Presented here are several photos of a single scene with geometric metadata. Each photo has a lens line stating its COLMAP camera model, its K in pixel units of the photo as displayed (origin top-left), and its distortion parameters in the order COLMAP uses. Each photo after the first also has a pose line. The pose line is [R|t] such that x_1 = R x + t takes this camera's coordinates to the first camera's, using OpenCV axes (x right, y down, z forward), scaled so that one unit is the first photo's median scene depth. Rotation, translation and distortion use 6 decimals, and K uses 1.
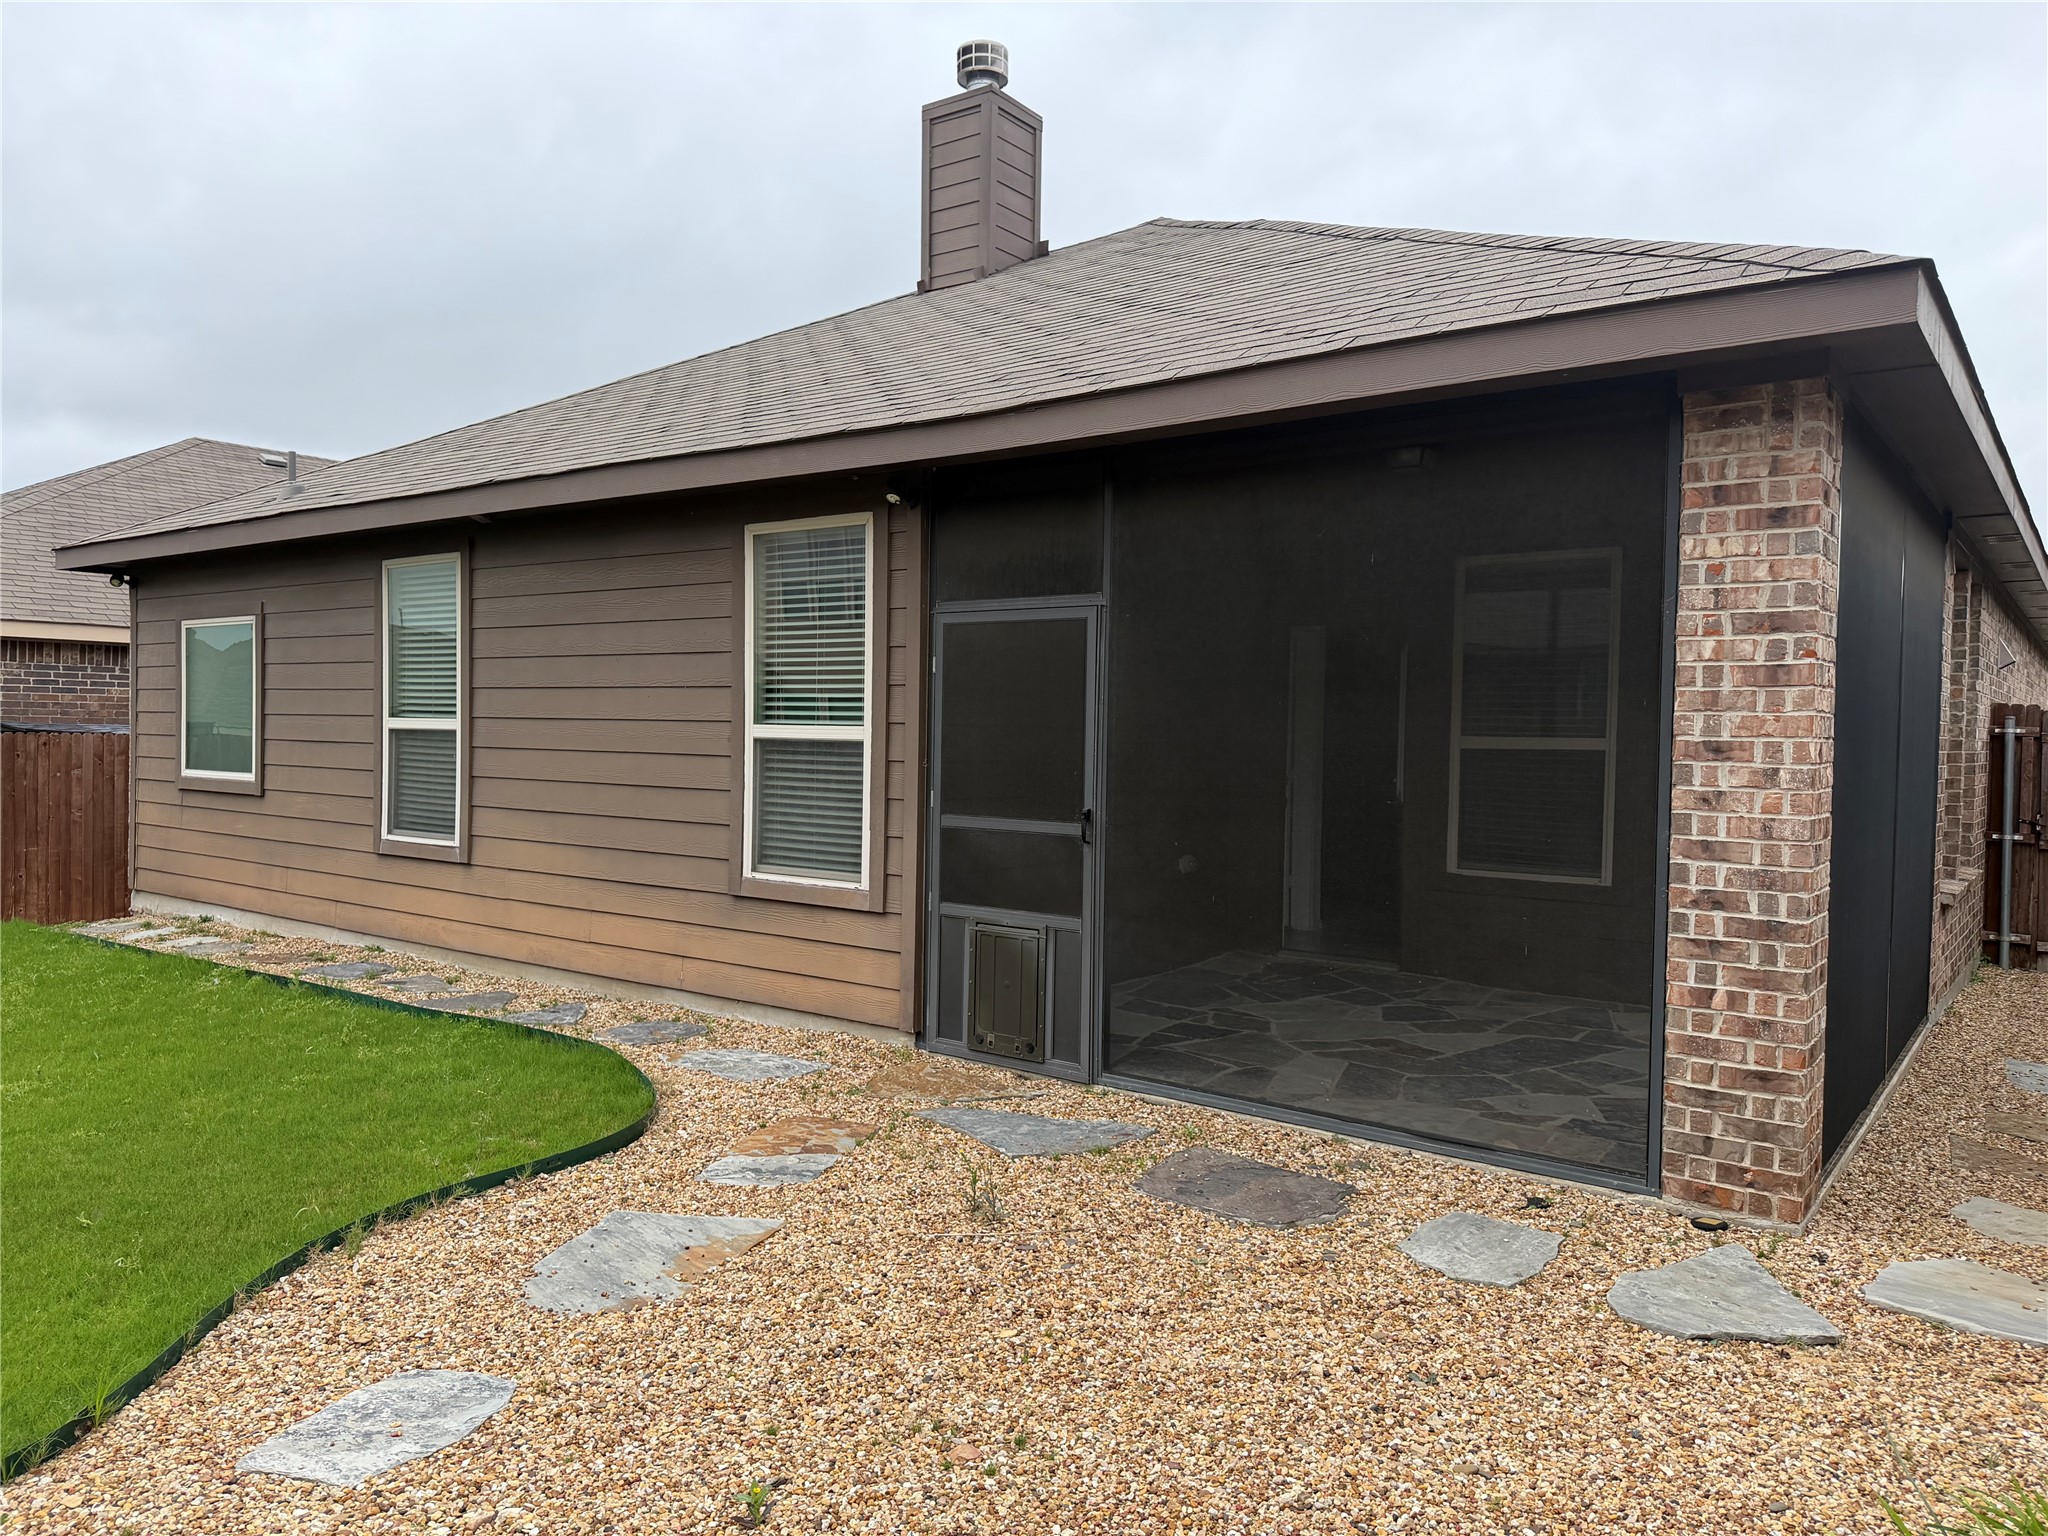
lens RADIAL K [[1429.4, 0, 1024.0], [0, 1429.4, 768.0], [0, 0, 1]] dist [0.157244, -0.205109]
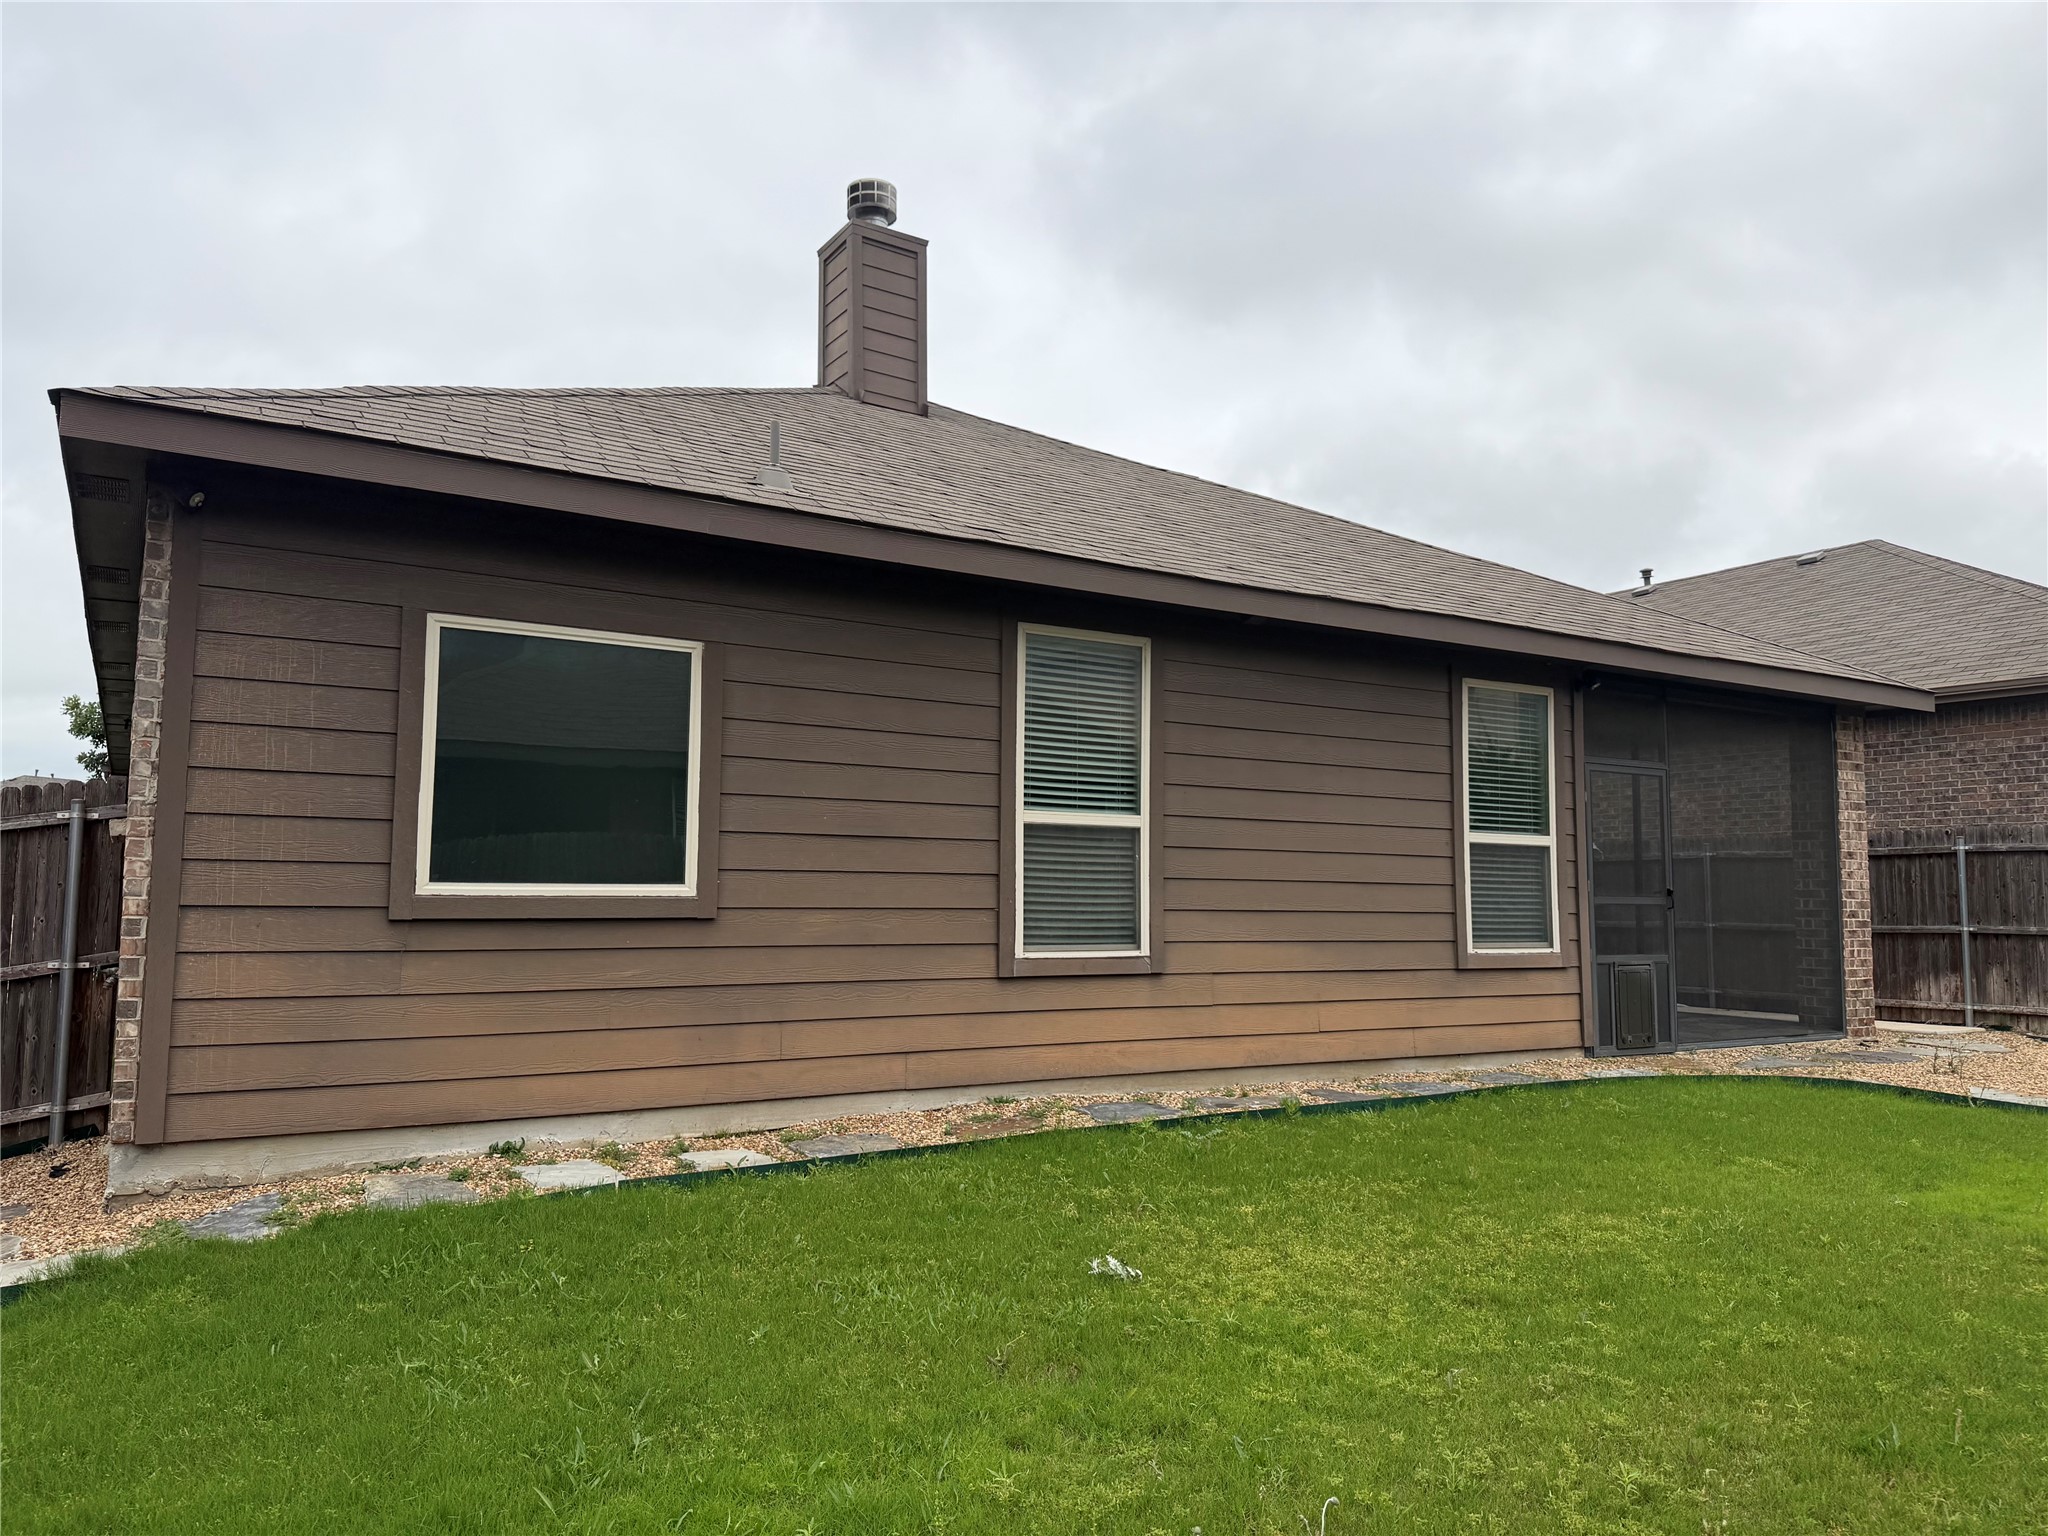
lens RADIAL K [[1429.4, 0, 1024.0], [0, 1429.4, 768.0], [0, 0, 1]] dist [0.157244, -0.205109]
pose [[0.343935, 0.070562, 0.936339, -1.514925], [0.021072, 0.996341, -0.082824, 0.011568], [-0.938757, 0.048216, 0.341190, 0.915350]]
